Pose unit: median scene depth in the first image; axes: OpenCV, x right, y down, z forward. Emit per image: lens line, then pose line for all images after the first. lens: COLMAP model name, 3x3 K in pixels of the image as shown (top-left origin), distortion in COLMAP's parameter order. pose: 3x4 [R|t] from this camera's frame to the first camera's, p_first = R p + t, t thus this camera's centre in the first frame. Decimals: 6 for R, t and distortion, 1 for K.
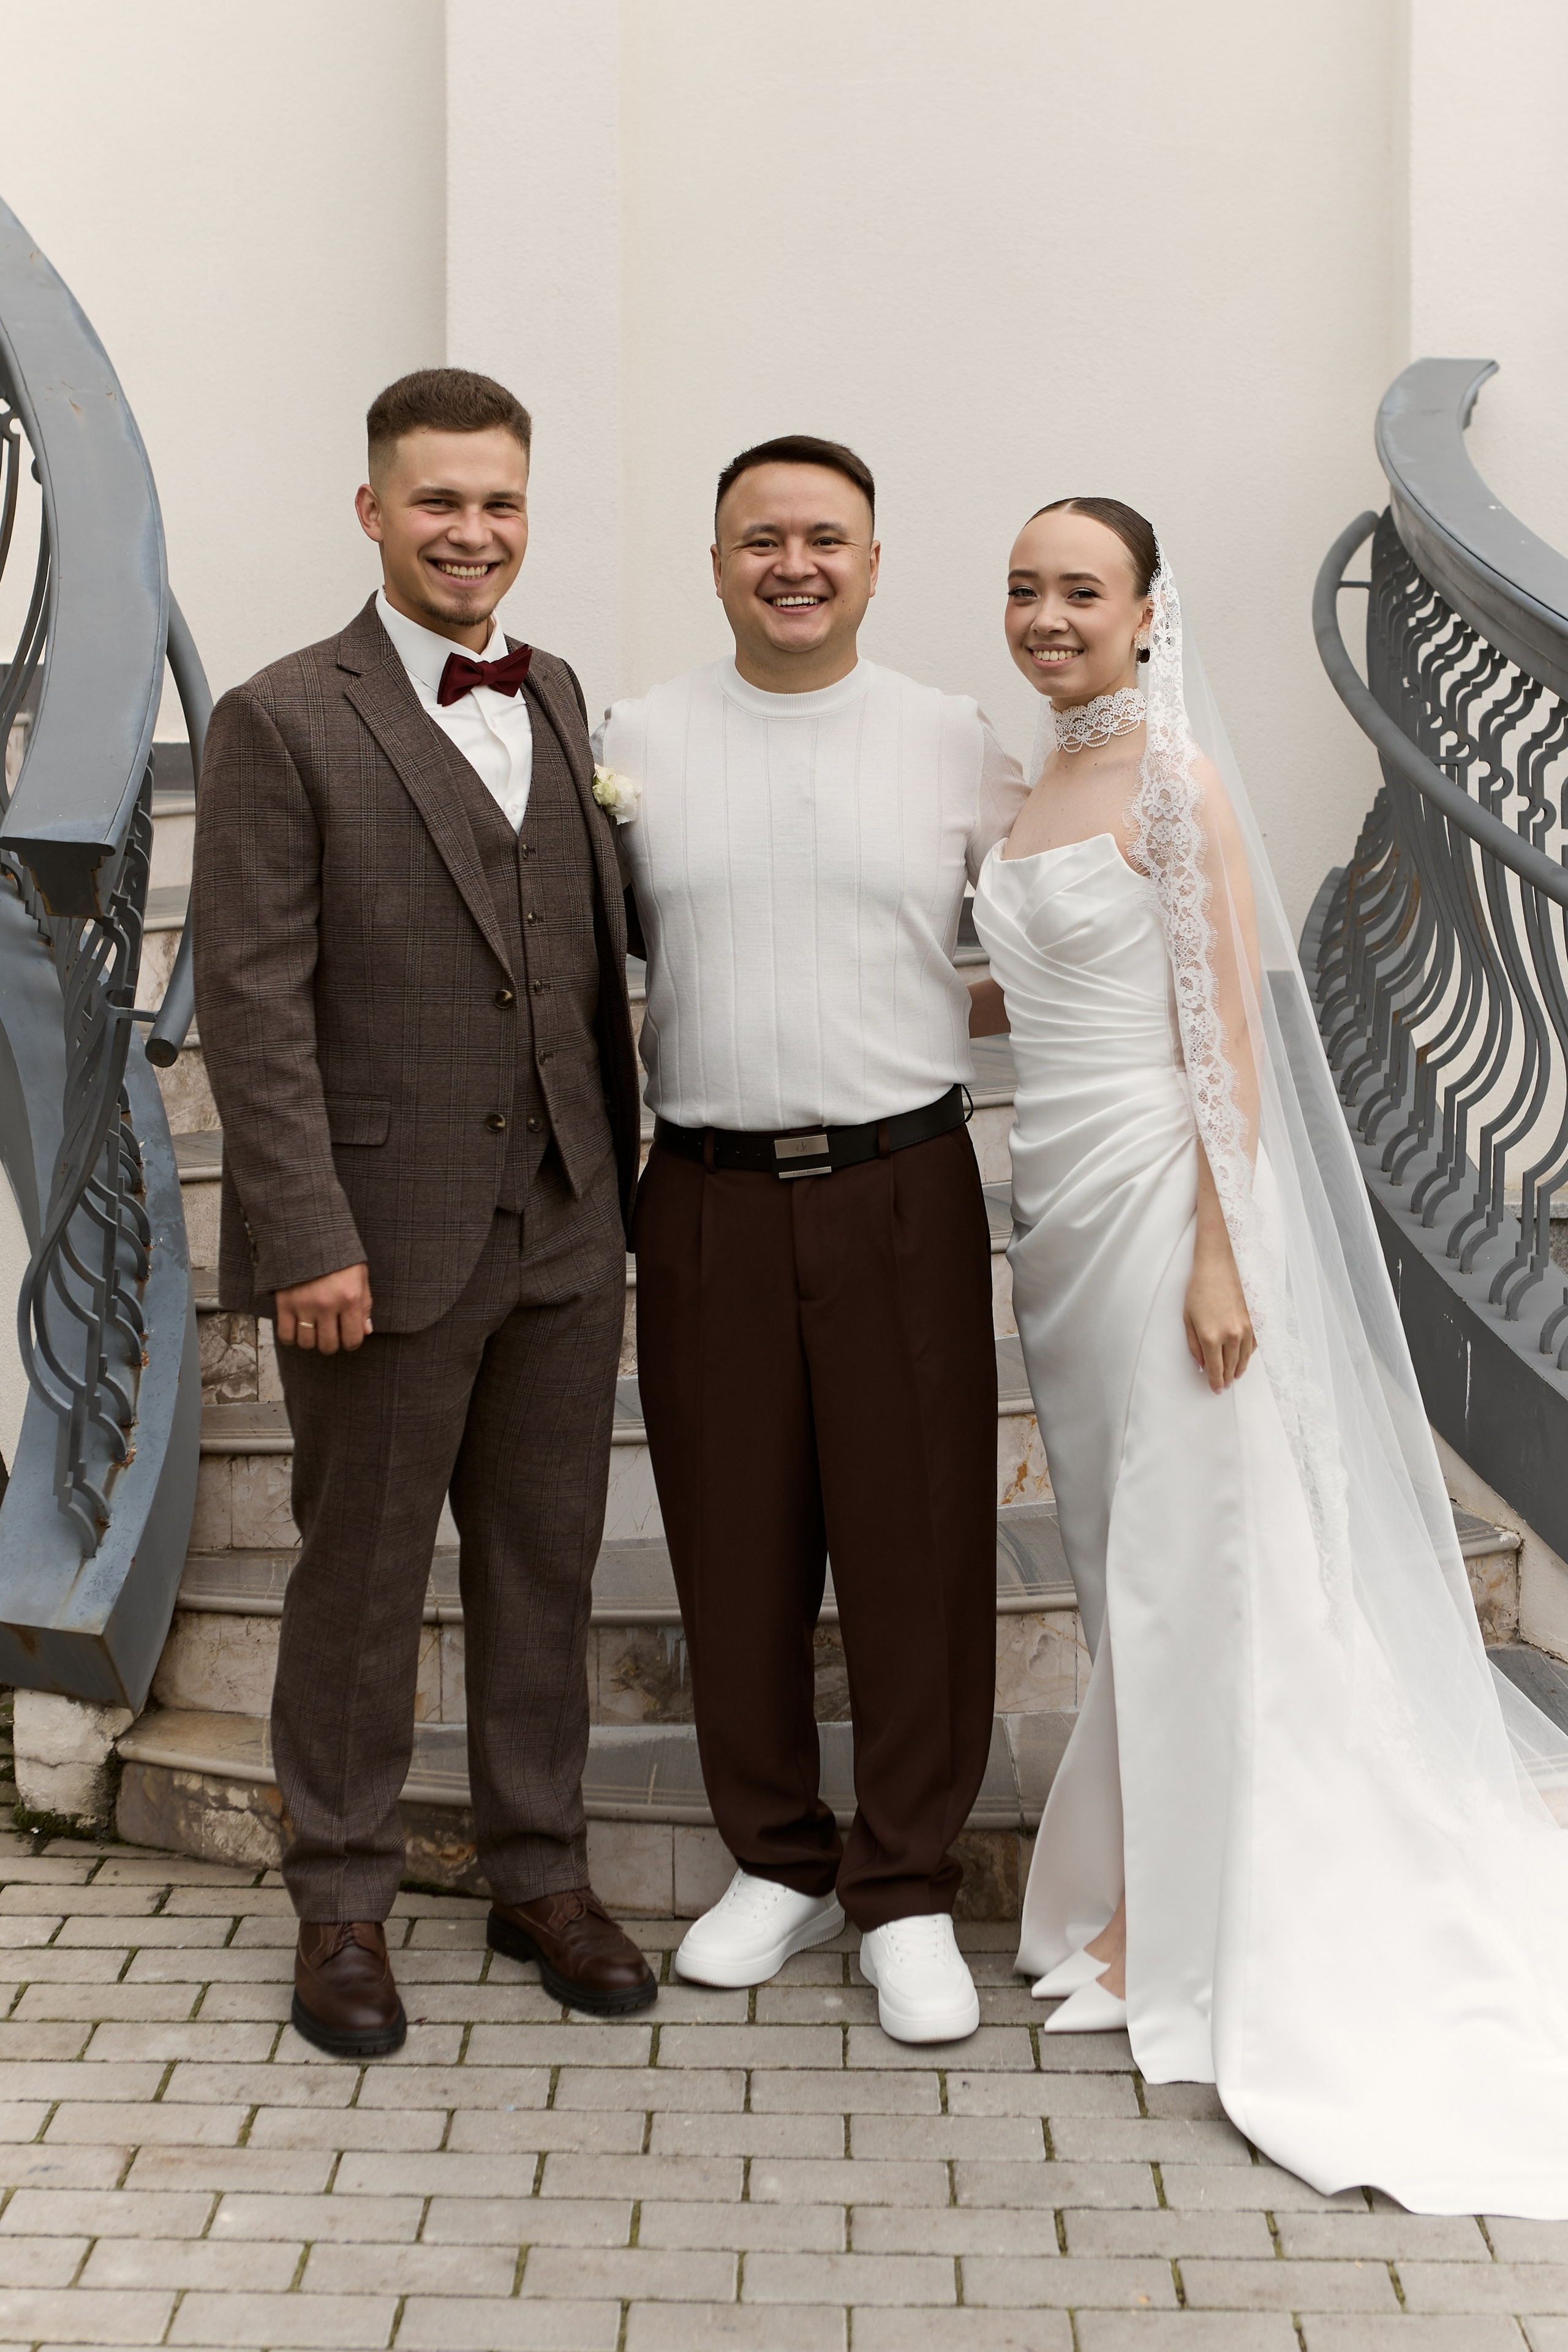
lens RADIAL K [[3604.3, 0, 769.8], [0, 3604.3, 838.9], [0, 0, 1]] dist [-0.035156, 0.032206]
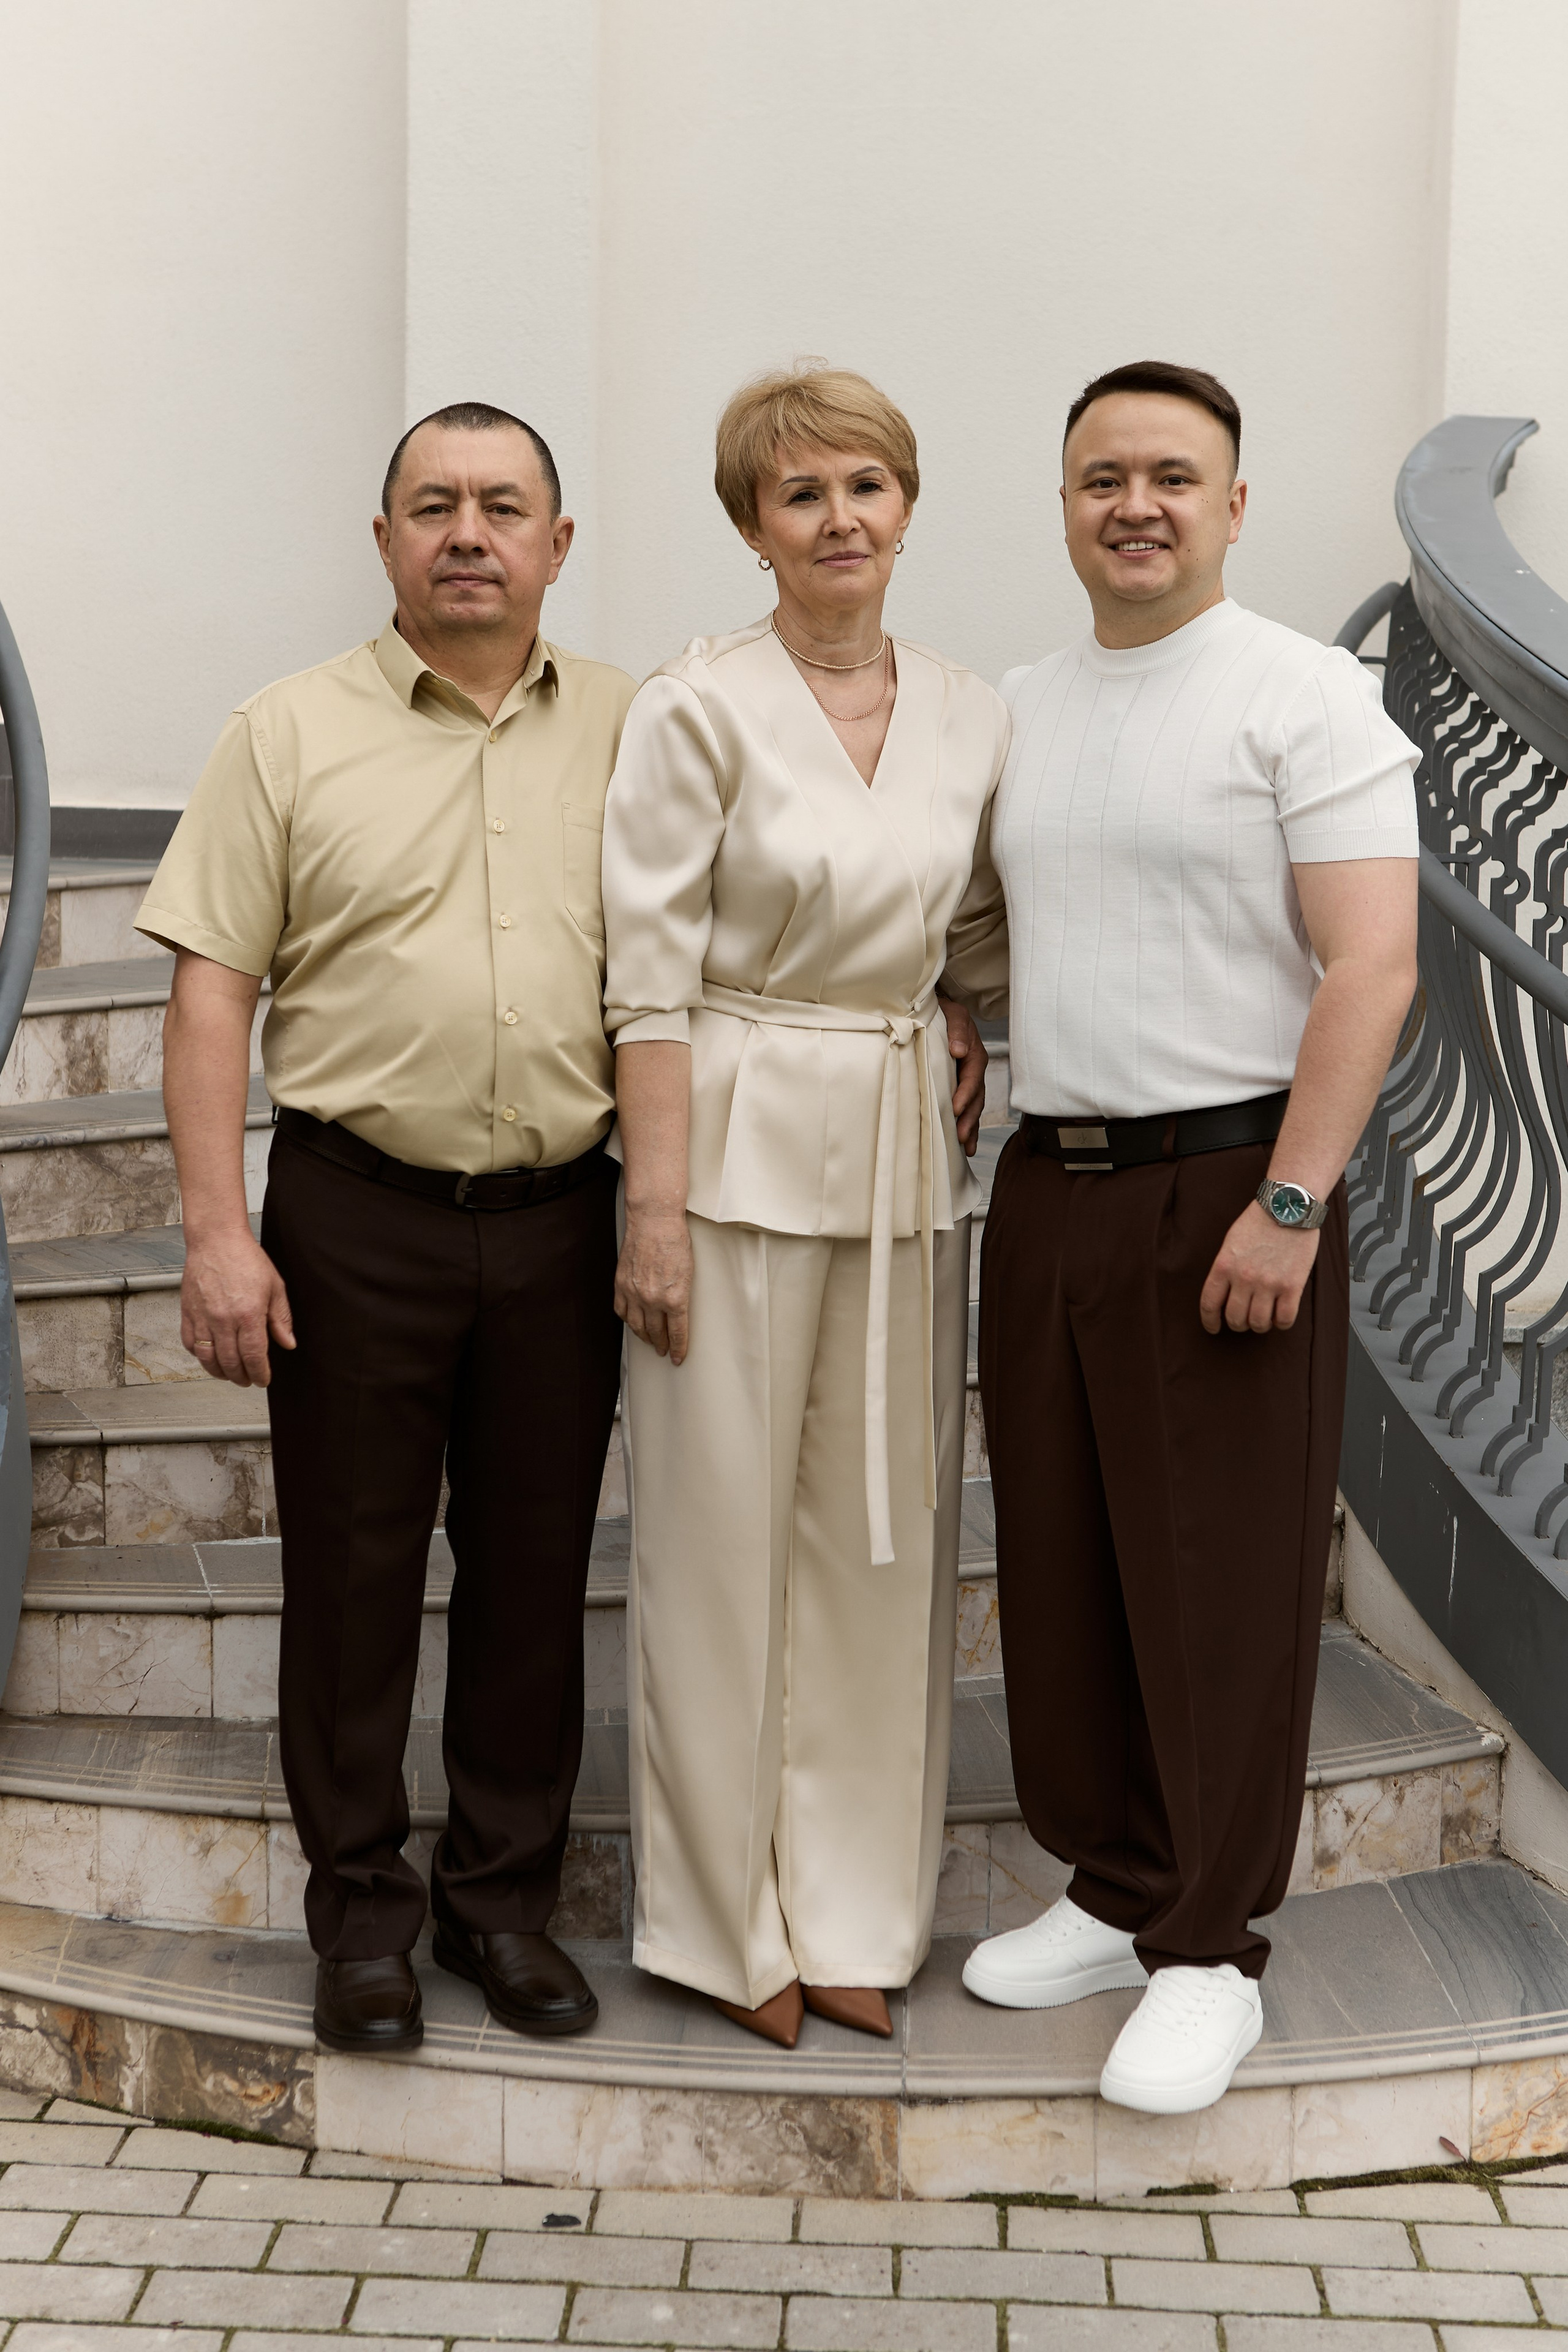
lens RADIAL K [[3242.5, 0, 765.0], [0, 3242.5, 1147.8], [0, 0, 1]] dist [-0.047732, 0.107480]
pose [[0.999161, 0.022403, -0.034282, 0.050631], [-0.019715, 0.996848, 0.076840, -0.009199], [0.035896, -0.076100, 0.996454, 0.210683]]
